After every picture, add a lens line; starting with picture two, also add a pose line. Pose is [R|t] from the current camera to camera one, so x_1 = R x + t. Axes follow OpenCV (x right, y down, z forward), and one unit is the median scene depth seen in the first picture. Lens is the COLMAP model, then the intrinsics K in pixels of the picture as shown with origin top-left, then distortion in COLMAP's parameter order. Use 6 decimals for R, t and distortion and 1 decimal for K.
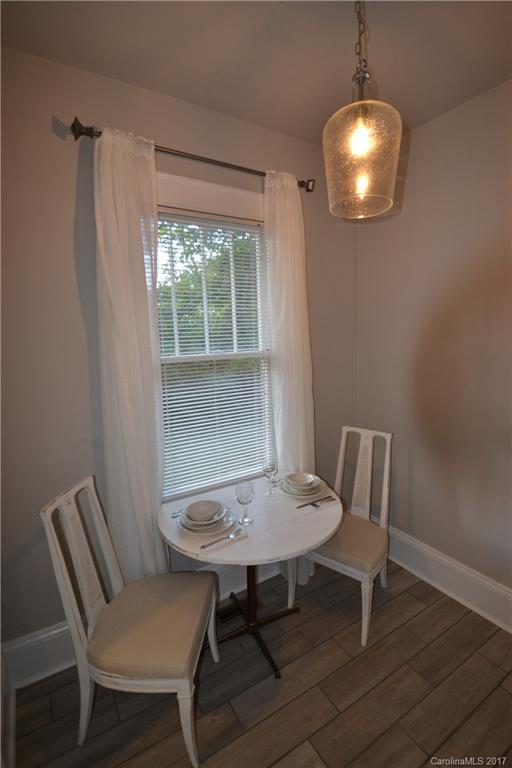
lens RADIAL K [[360.5, 0, 267.5], [0, 360.5, 384.6], [0, 0, 1]] dist [0.000439, -0.009231]
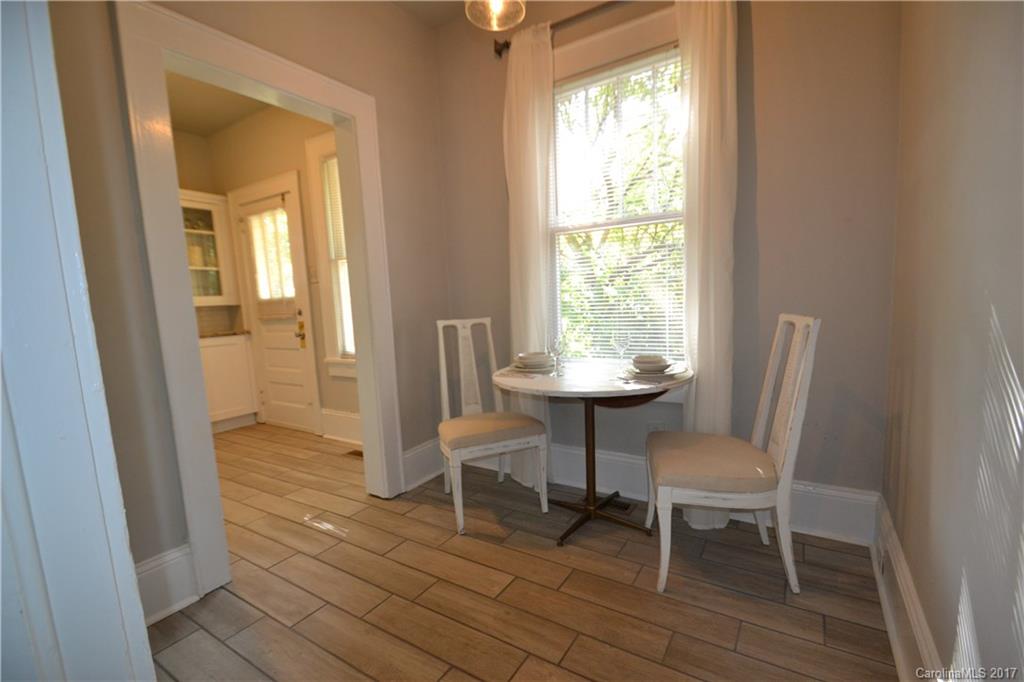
lens RADIAL K [[455.2, 0, 516.4], [0, 455.2, 360.4], [0, 0, 1]] dist [0.001295, -0.000124]
pose [[0.424762, 0.119130, -0.897433, 0.978901], [-0.099975, 0.991414, 0.084286, 0.237913], [0.899768, 0.053919, 0.433024, 0.346989]]
